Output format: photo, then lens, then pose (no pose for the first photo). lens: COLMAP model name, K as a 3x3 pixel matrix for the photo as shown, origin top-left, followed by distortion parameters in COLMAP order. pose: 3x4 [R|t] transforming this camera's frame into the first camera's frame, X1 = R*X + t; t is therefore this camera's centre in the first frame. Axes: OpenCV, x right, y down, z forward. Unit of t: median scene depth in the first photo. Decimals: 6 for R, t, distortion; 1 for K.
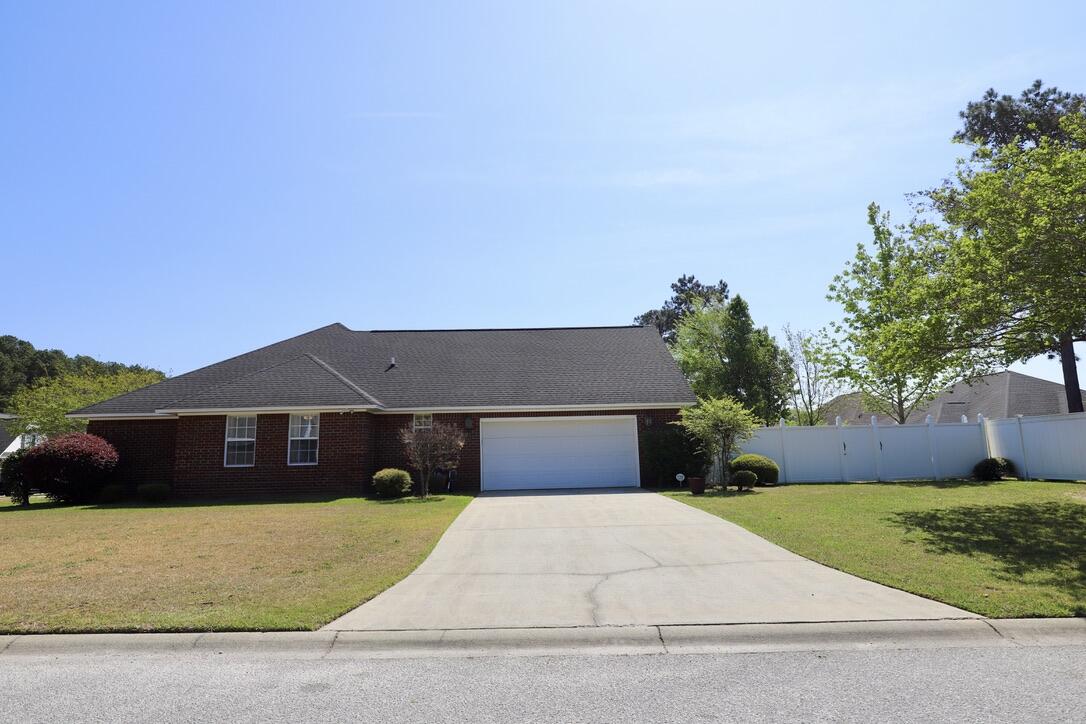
lens RADIAL K [[608.3, 0, 543.0], [0, 608.3, 362.0], [0, 0, 1]] dist [0.002597, -0.000167]
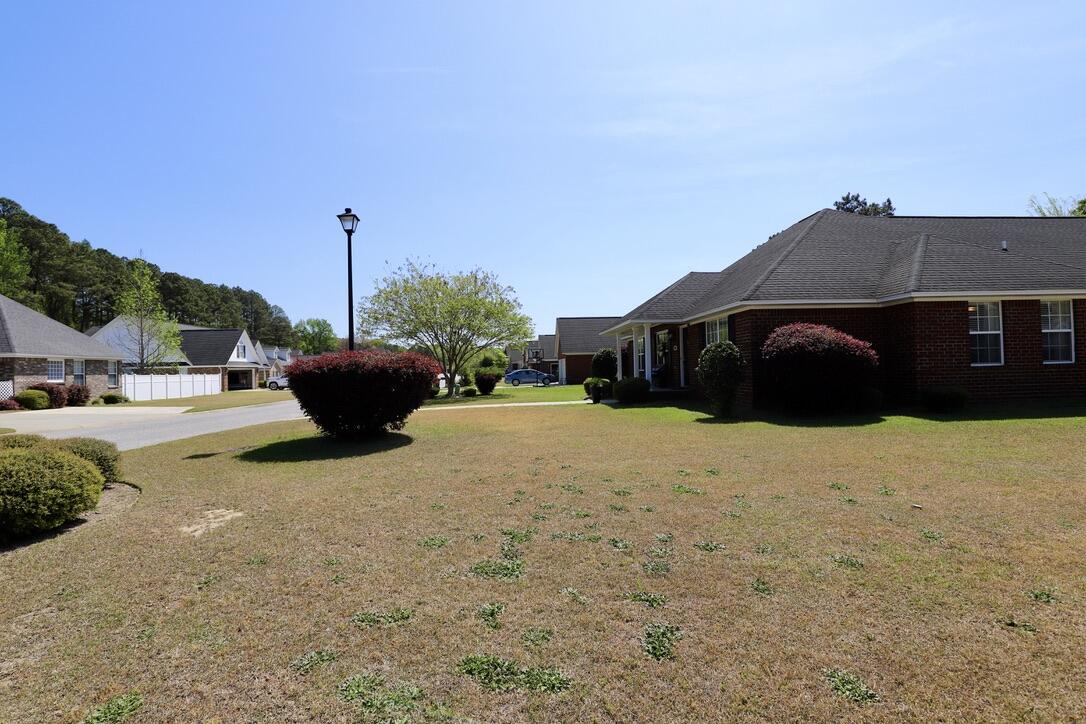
lens RADIAL K [[502.2, 0, 546.3], [0, 502.2, 359.8], [0, 0, 1]] dist [-0.027722, 0.001005]
pose [[0.999701, -0.001626, 0.024409, -0.998101], [-0.001881, 0.989723, 0.142986, 0.068517], [-0.024390, -0.142989, 0.989424, 0.361371]]
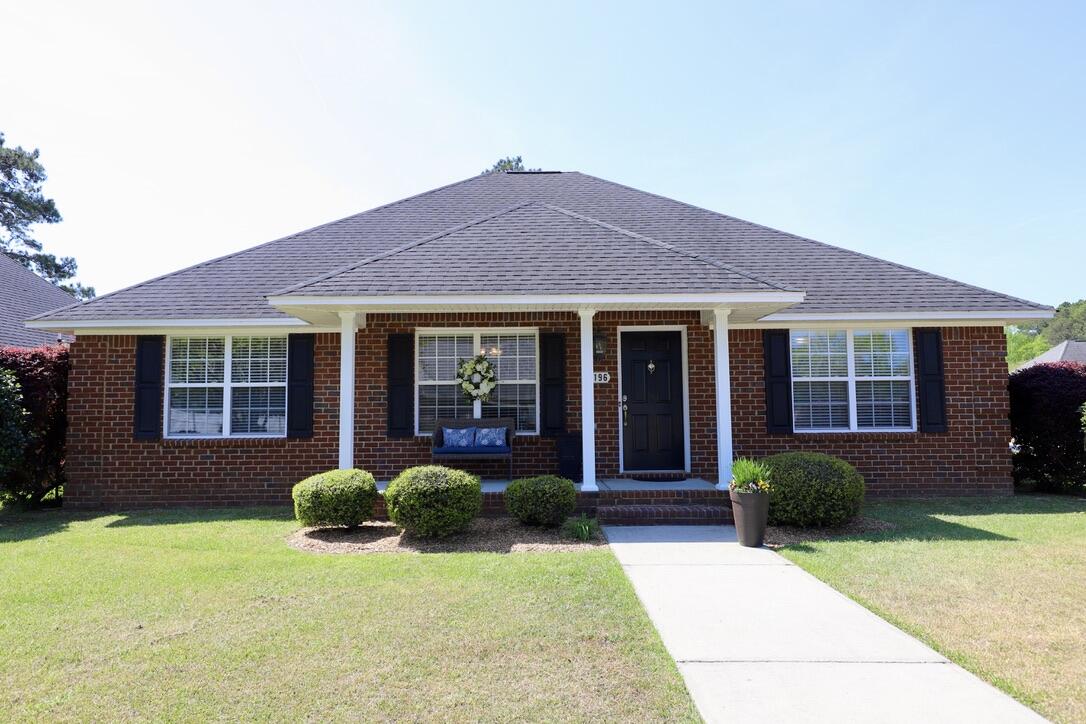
lens RADIAL K [[710.9, 0, 534.1], [0, 710.9, 361.5], [0, 0, 1]] dist [0.000344, 0.000166]
pose [[0.027348, 0.091883, 0.995394, -1.254504], [-0.150073, 0.984858, -0.086787, 0.215925], [-0.988297, -0.147009, 0.040724, 1.282066]]
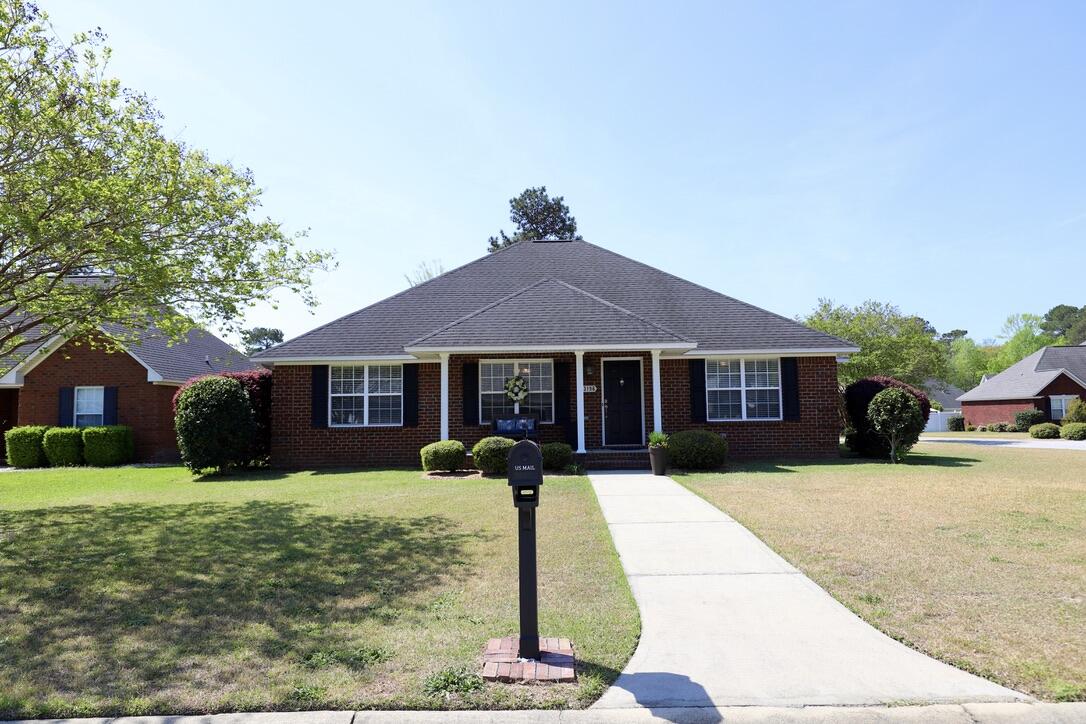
lens RADIAL K [[730.6, 0, 543.0], [0, 730.6, 362.0], [0, 0, 1]] dist [-0.002055, 0.000026]
pose [[0.053181, 0.094742, 0.994080, -1.619359], [-0.144941, 0.985679, -0.086188, 0.227828], [-0.988010, -0.139500, 0.066151, 1.256978]]
